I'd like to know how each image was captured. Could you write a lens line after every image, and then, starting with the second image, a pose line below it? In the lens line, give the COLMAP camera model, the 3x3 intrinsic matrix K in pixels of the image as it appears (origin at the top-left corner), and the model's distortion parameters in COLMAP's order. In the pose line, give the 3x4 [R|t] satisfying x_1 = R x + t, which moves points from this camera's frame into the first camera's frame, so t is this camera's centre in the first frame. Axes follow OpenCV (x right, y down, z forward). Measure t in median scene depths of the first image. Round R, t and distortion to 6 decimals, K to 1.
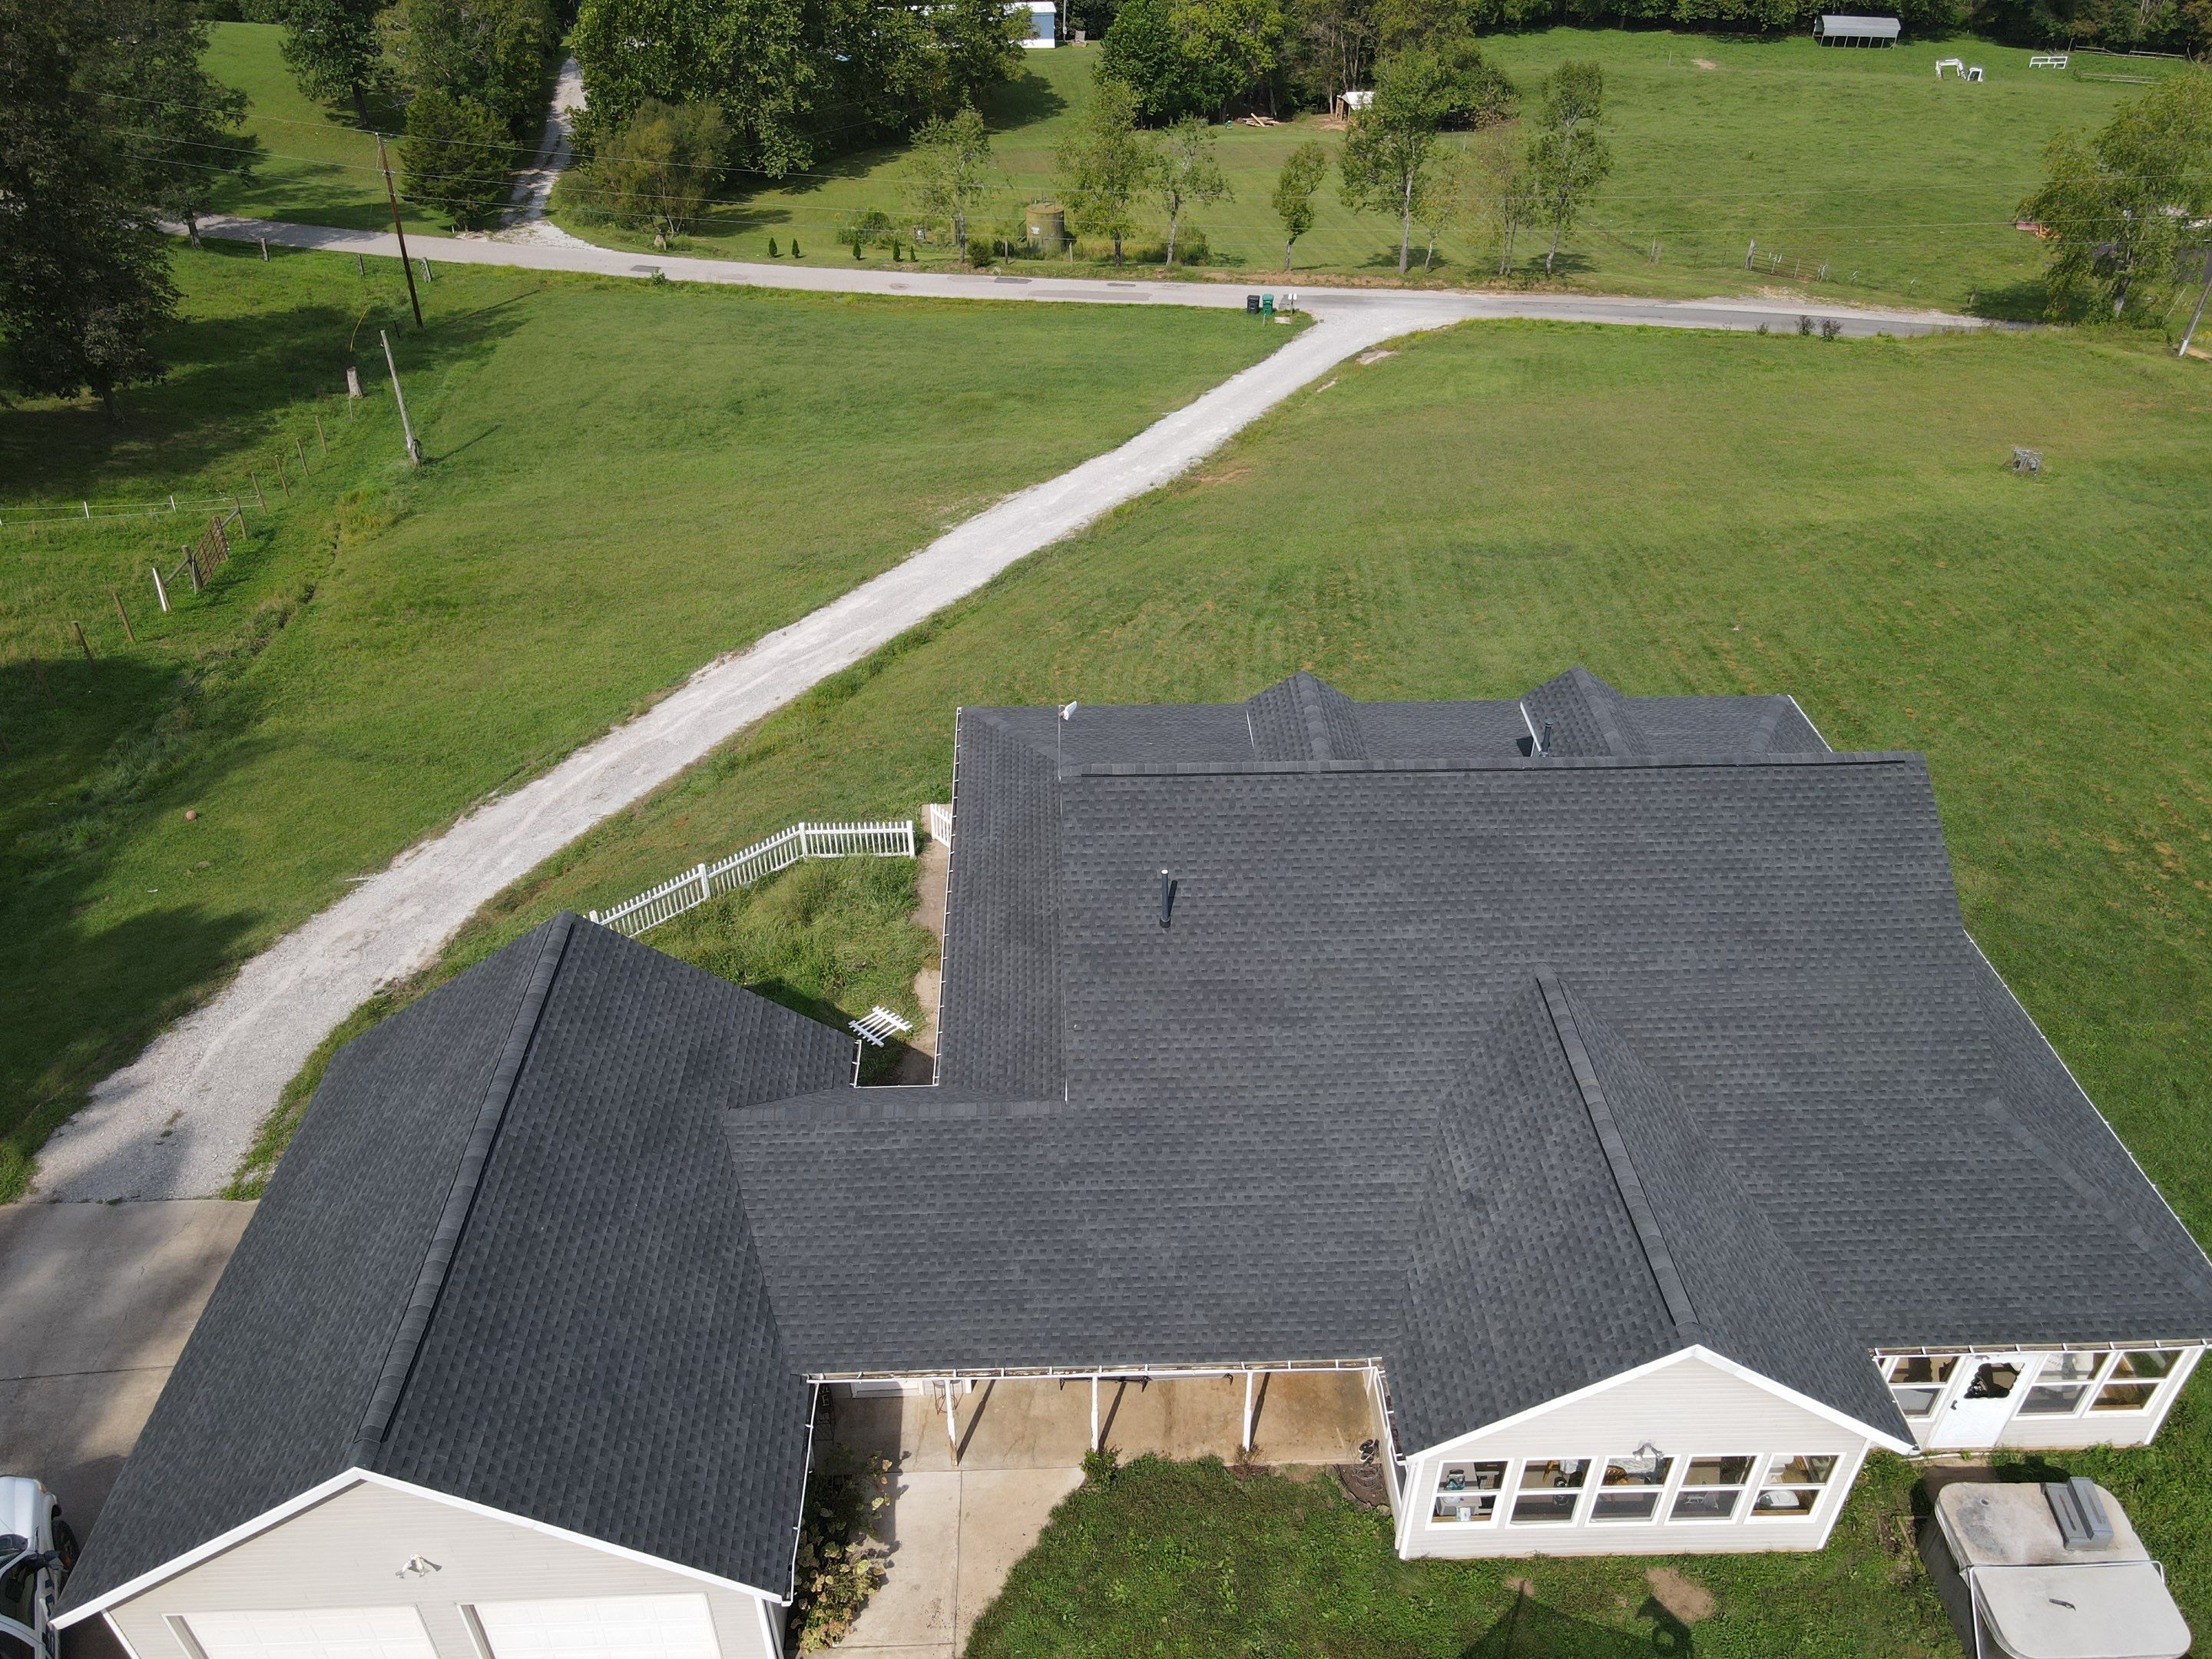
lens RADIAL K [[1628.4, 0, 1101.2], [0, 1628.4, 845.5], [0, 0, 1]] dist [0.010701, 0.005514]
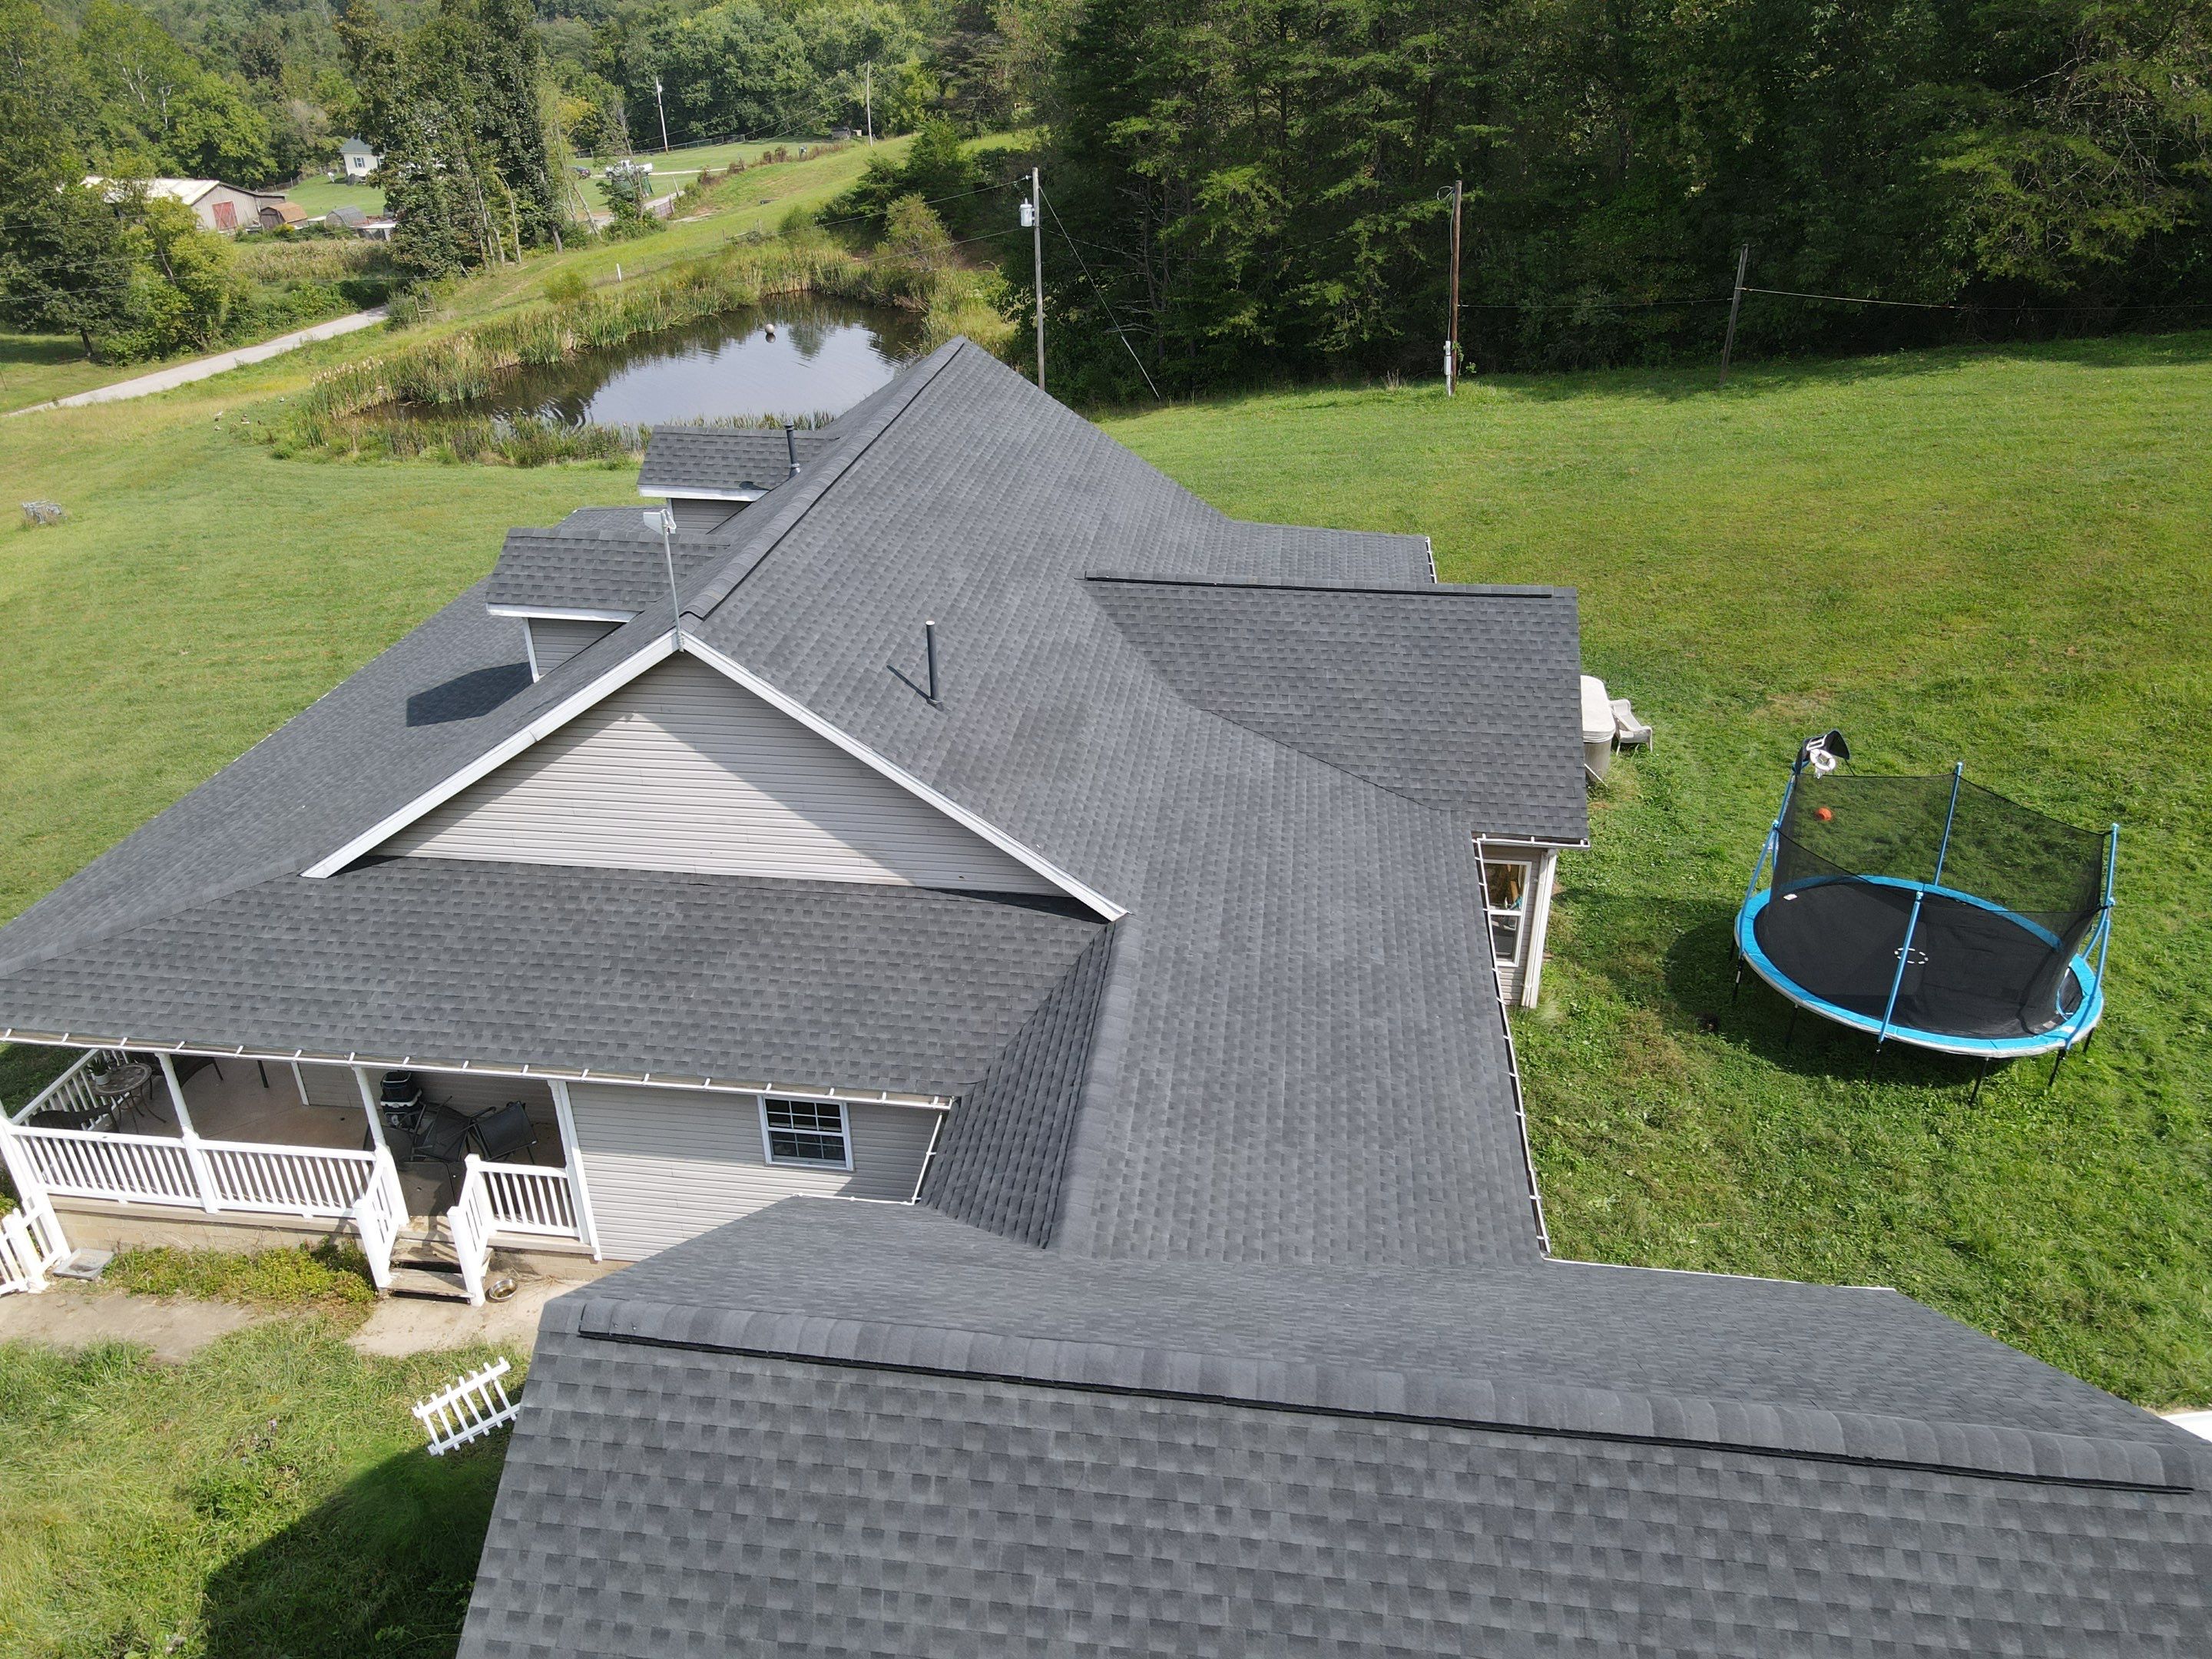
lens RADIAL K [[1628.4, 0, 1102.9], [0, 1628.4, 839.8], [0, 0, 1]] dist [0.010701, 0.005514]
pose [[0.156124, -0.476945, 0.864956, -0.495483], [0.586839, 0.749174, 0.307178, -0.071647], [-0.794509, 0.459632, 0.396854, 0.575320]]
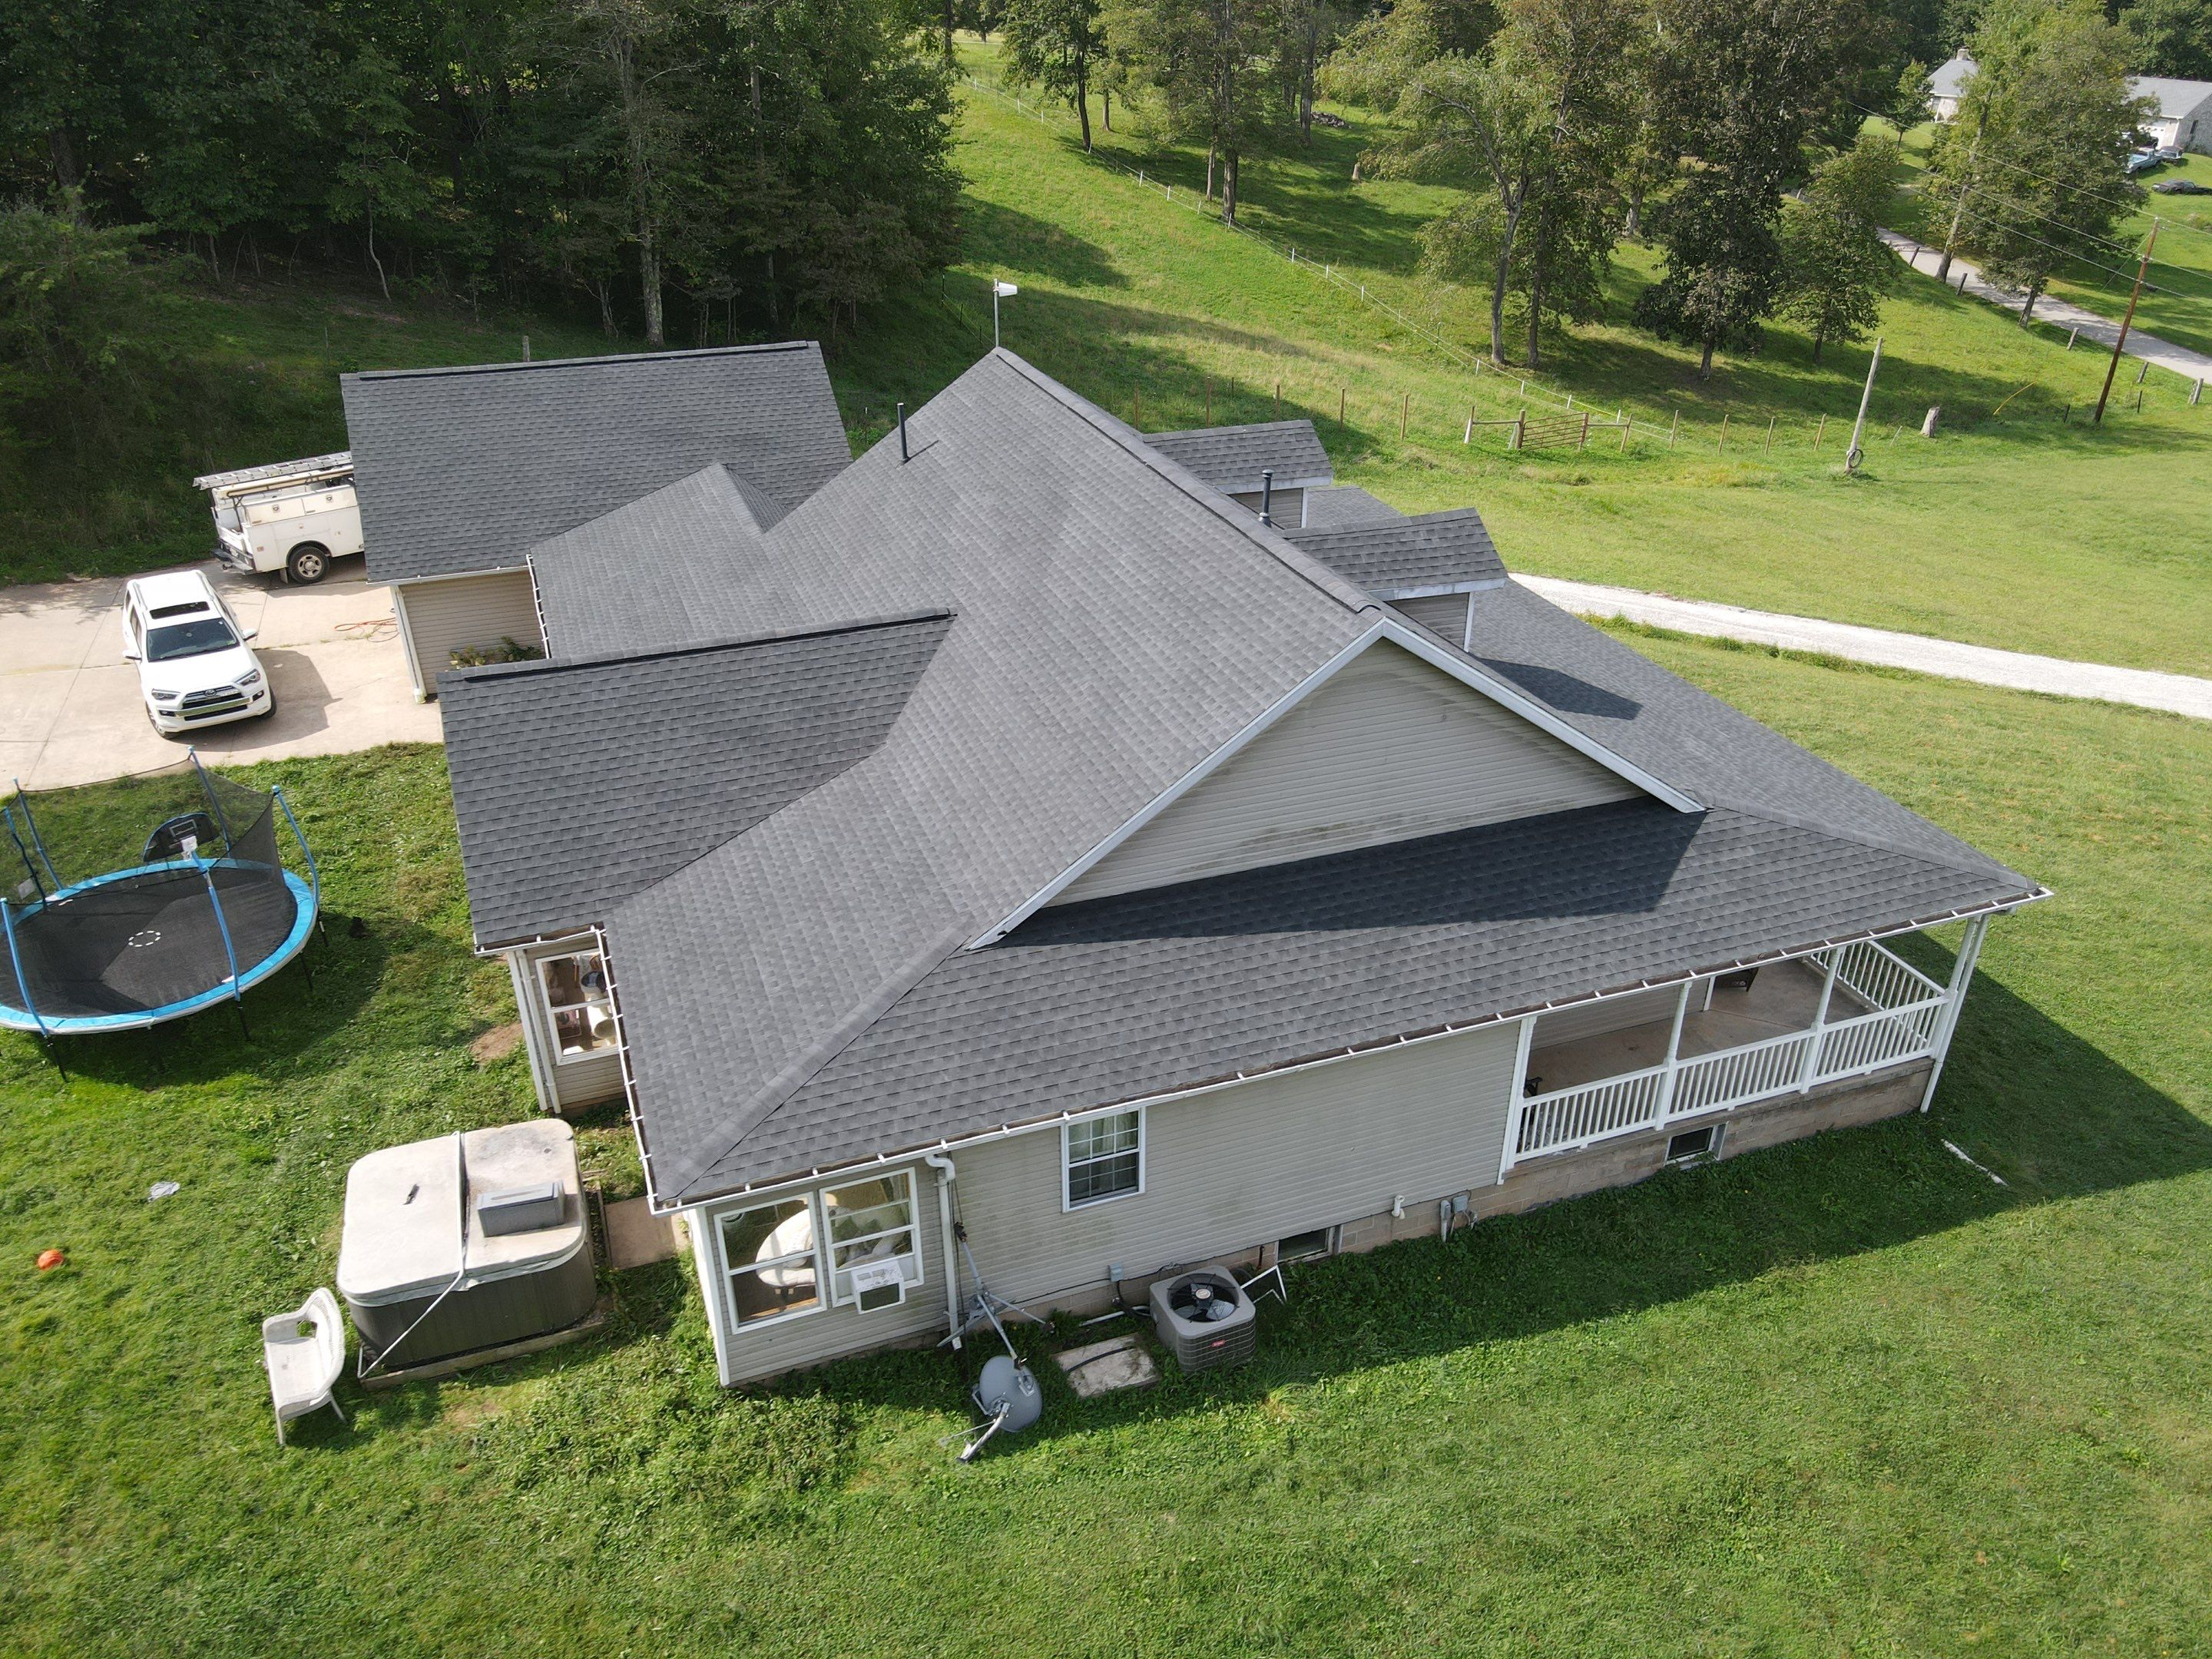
lens RADIAL K [[1628.4, 0, 1101.8], [0, 1628.4, 851.3], [0, 0, 1]] dist [0.010701, 0.005514]
pose [[0.314902, 0.462048, -0.829065, 0.936349], [-0.557375, 0.797044, 0.232496, -0.059080], [0.768225, 0.388886, 0.508525, 0.538830]]
